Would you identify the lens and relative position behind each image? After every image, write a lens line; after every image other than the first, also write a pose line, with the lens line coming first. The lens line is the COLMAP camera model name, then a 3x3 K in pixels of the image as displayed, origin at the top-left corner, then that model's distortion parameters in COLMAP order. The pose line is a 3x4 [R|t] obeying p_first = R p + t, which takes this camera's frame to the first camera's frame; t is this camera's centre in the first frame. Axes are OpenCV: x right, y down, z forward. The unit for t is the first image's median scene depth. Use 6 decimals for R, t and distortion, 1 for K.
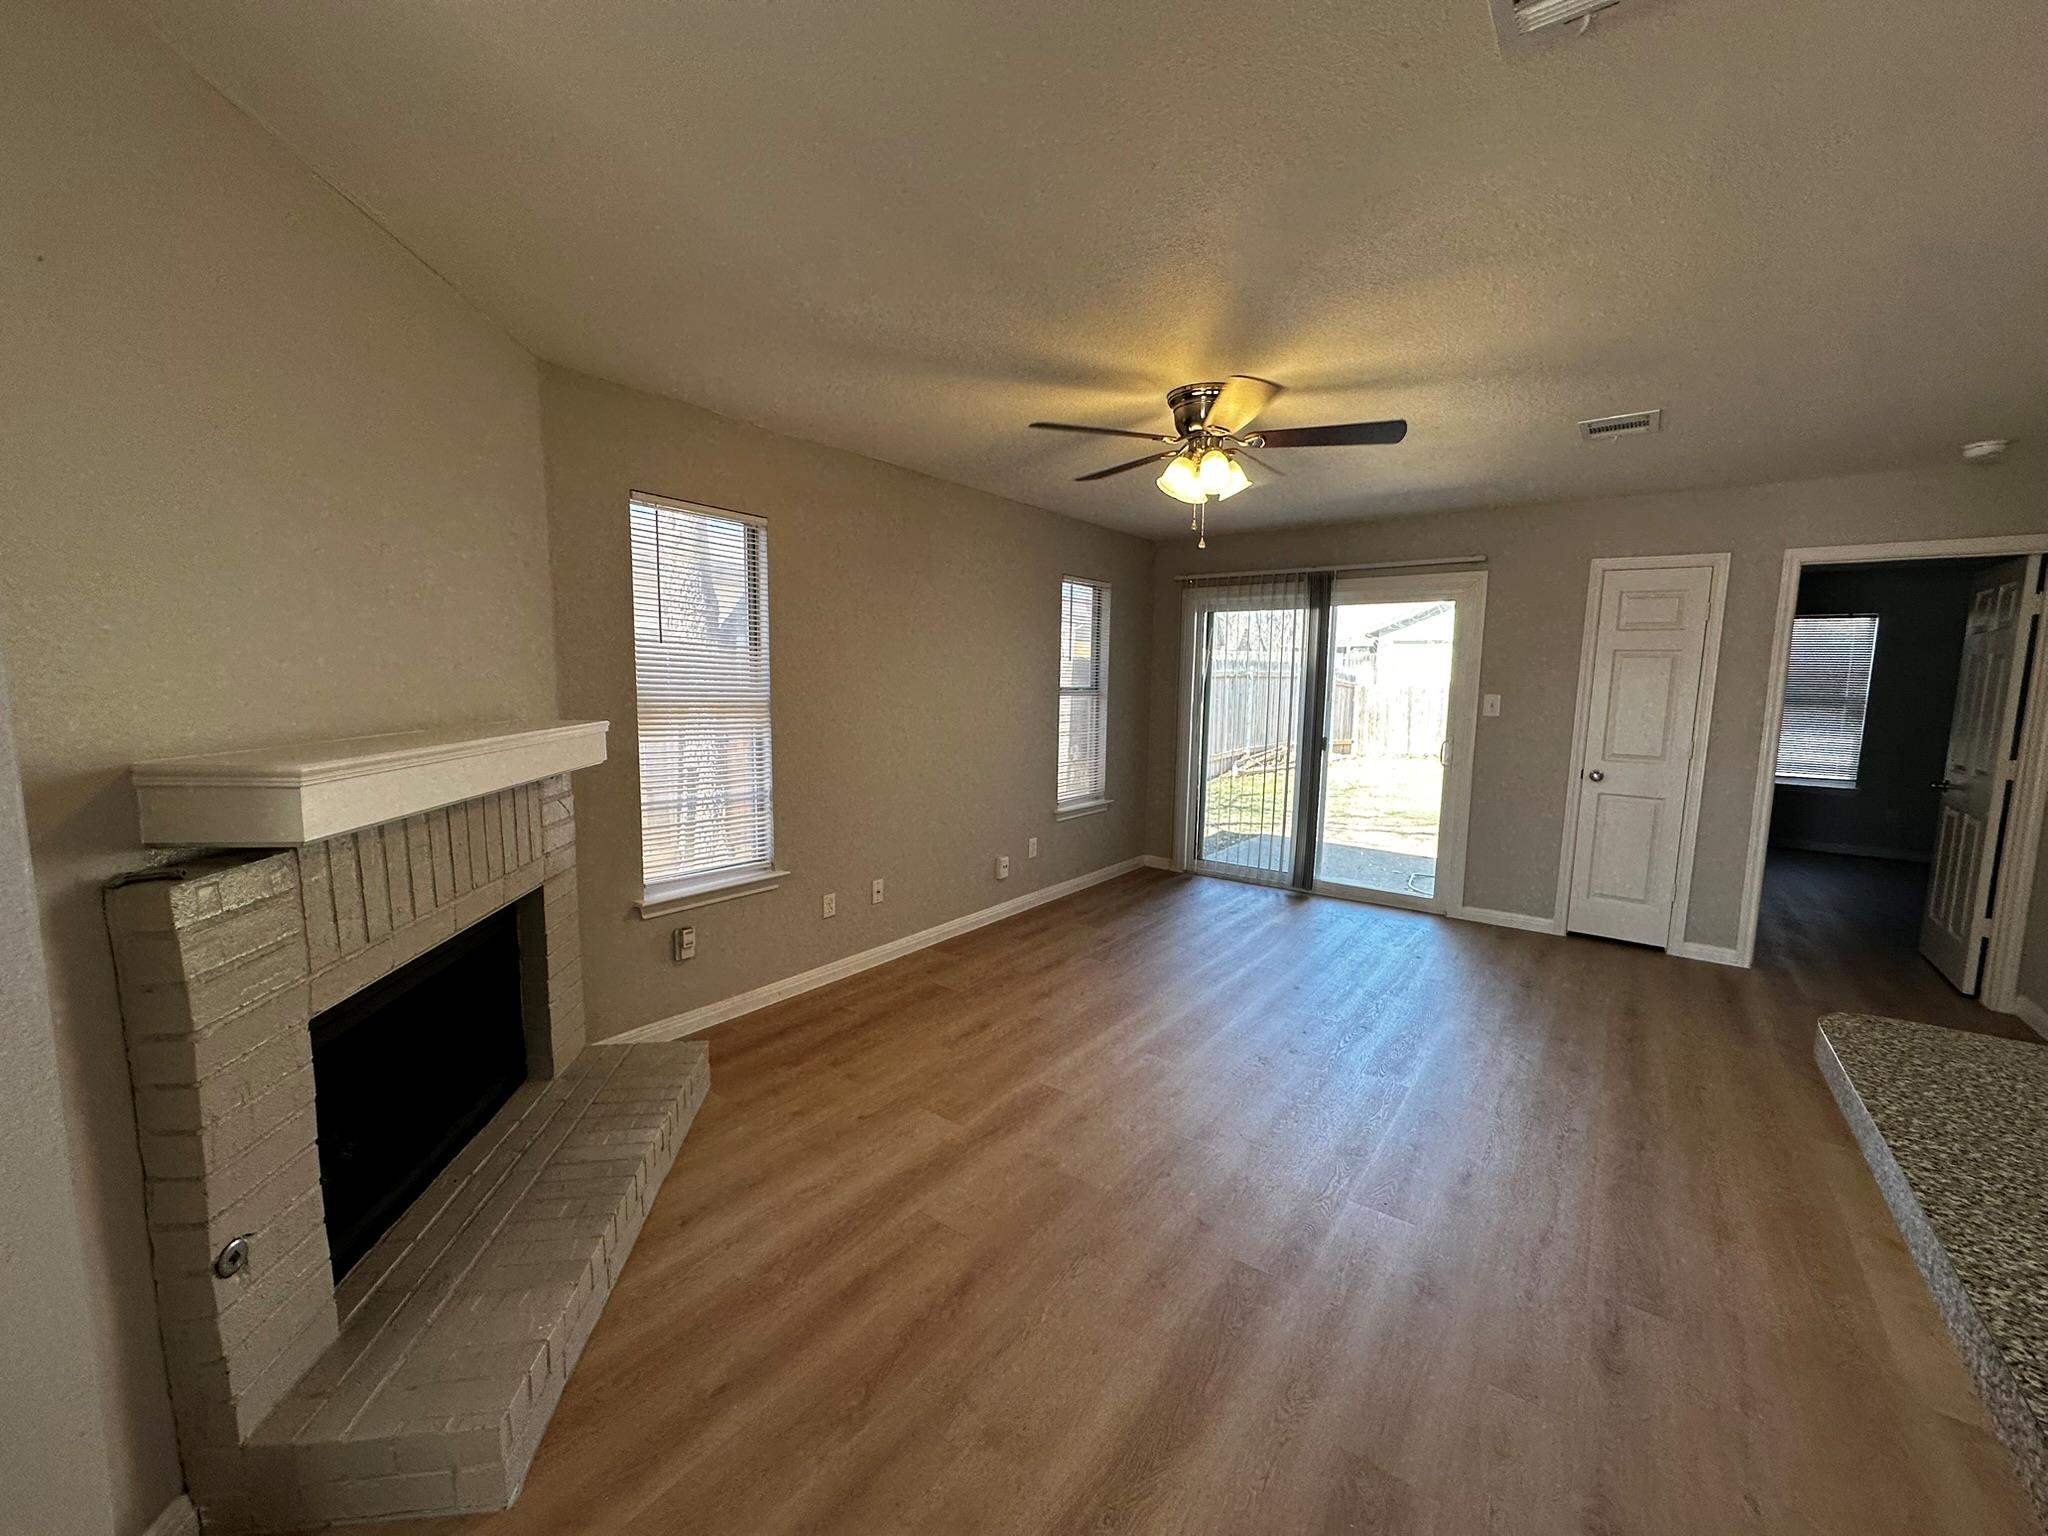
lens RADIAL K [[810.7, 0, 1024.0], [0, 810.7, 768.0], [0, 0, 1]] dist [-0.000764, -0.000178]
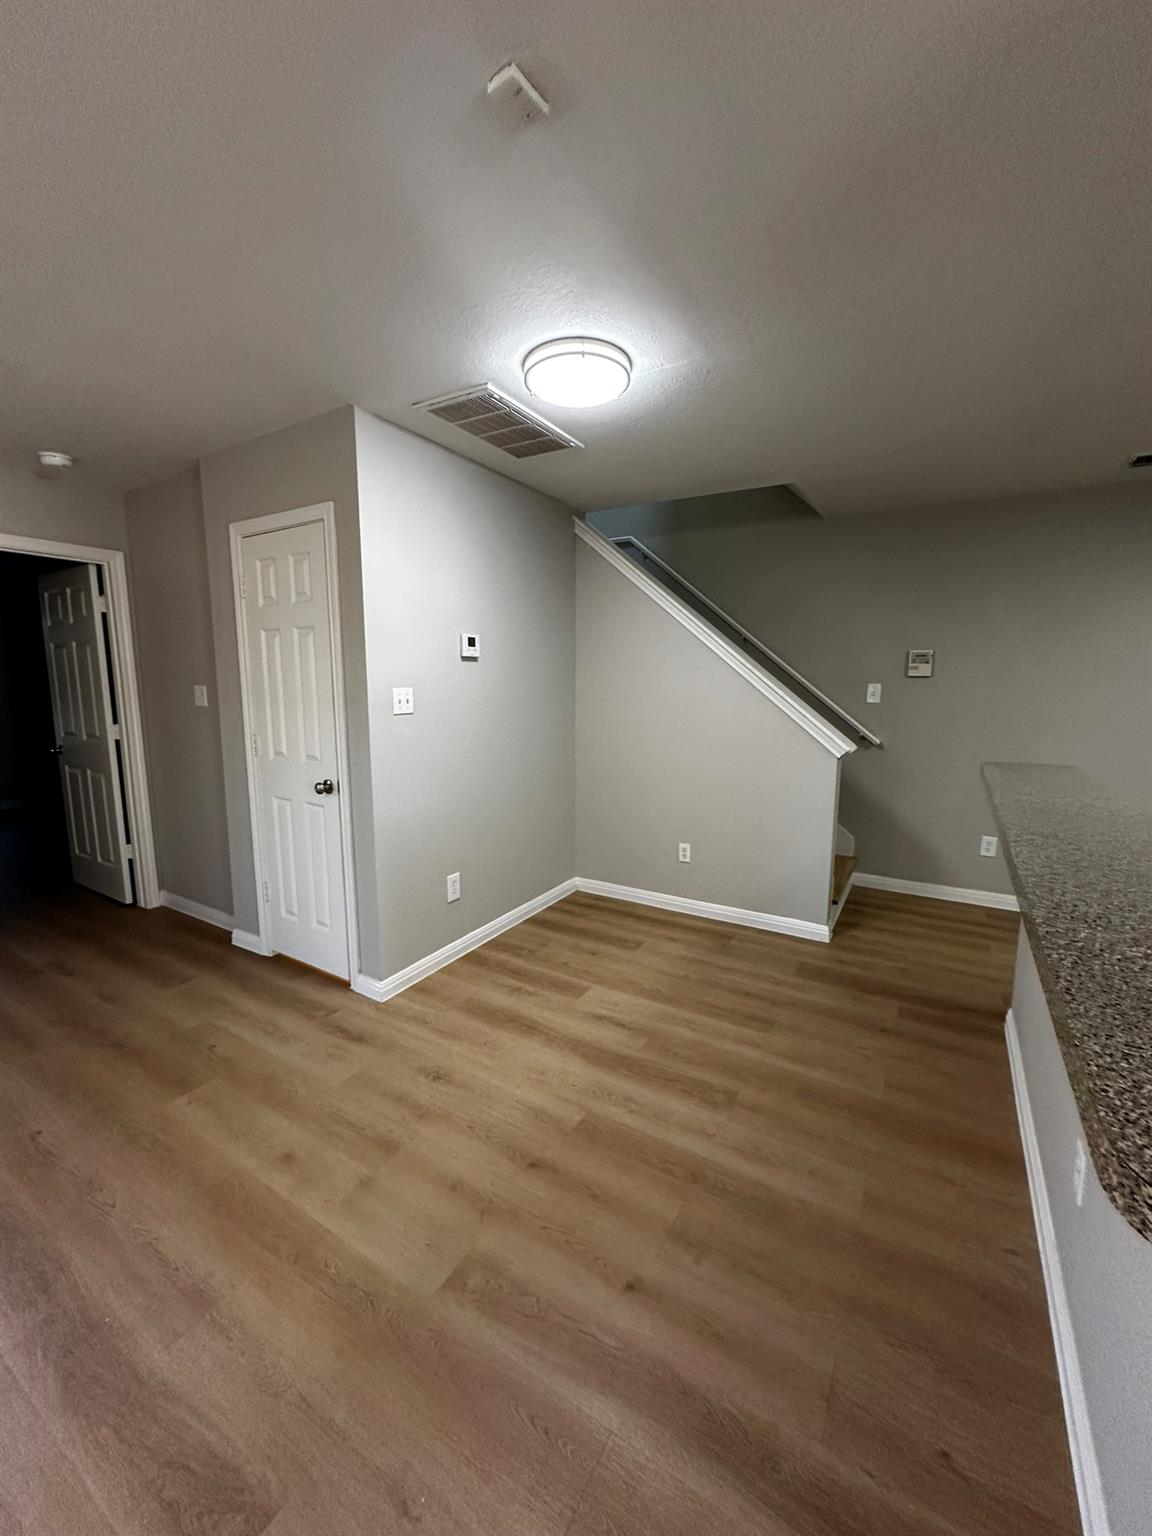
lens RADIAL K [[612.9, 0, 574.8], [0, 612.9, 764.5], [0, 0, 1]] dist [-0.001985, 0.000390]
pose [[-0.105375, -0.158139, 0.981778, 0.156716], [0.108817, 0.979512, 0.169453, -0.030170], [-0.988461, 0.124691, -0.086008, 0.348530]]
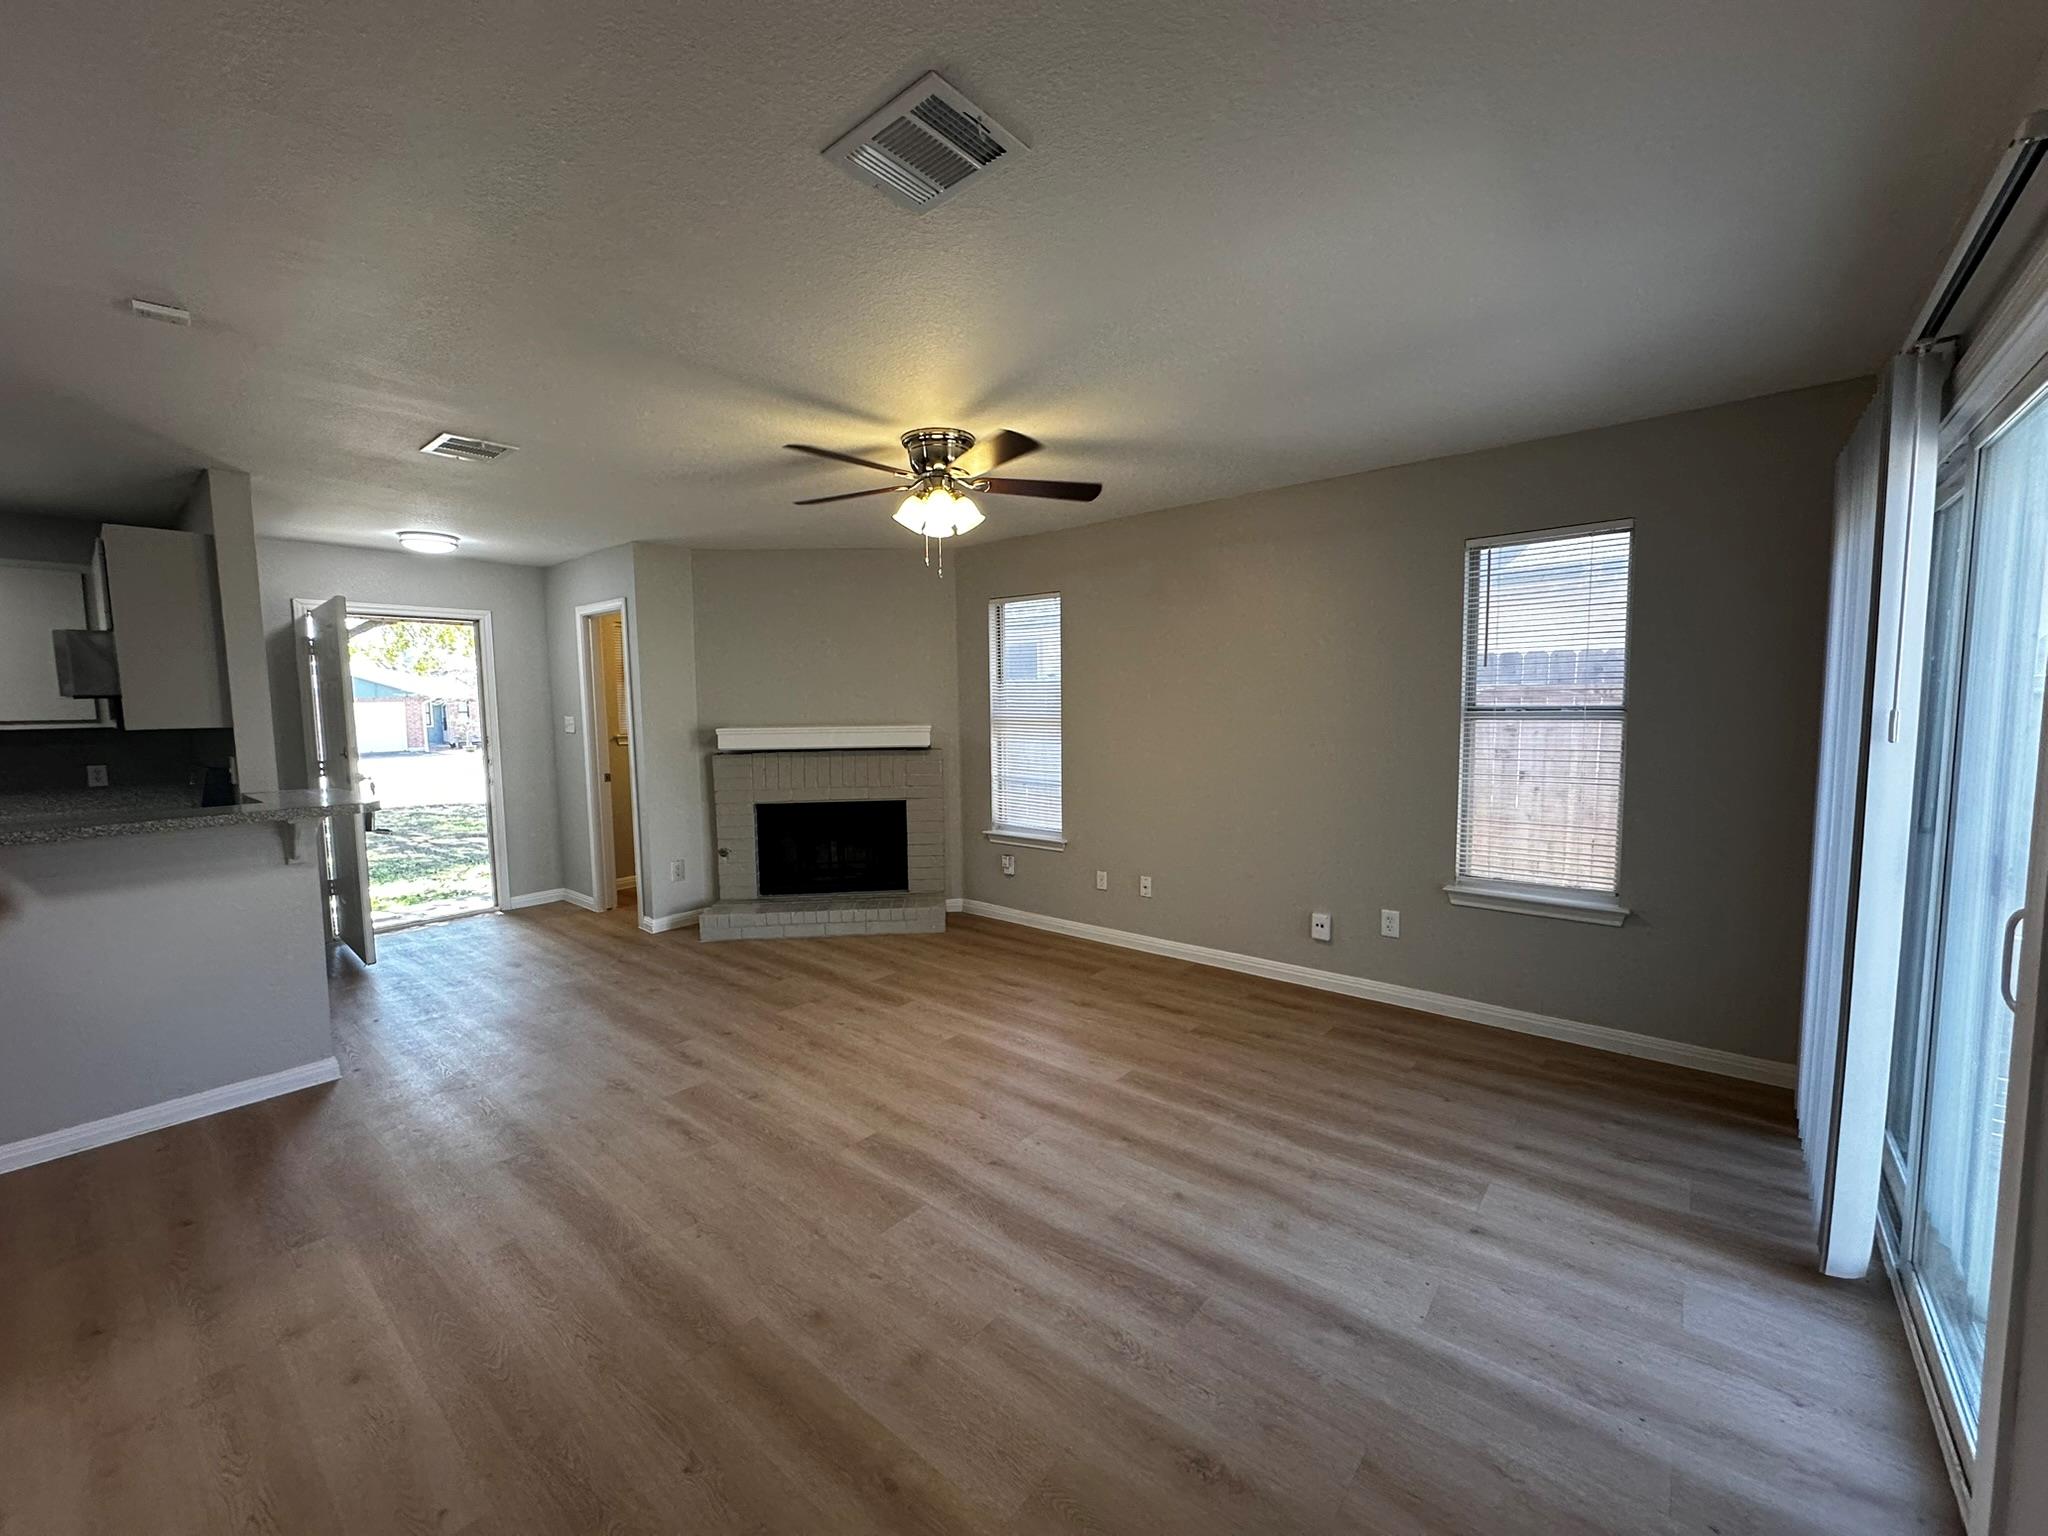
lens RADIAL K [[810.7, 0, 1024.0], [0, 810.7, 768.0], [0, 0, 1]] dist [-0.000764, -0.000178]
pose [[-0.055894, 0.067485, -0.996153, 1.026157], [-0.098633, 0.992460, 0.072770, -0.085317], [0.993553, 0.102321, -0.048816, 0.934562]]
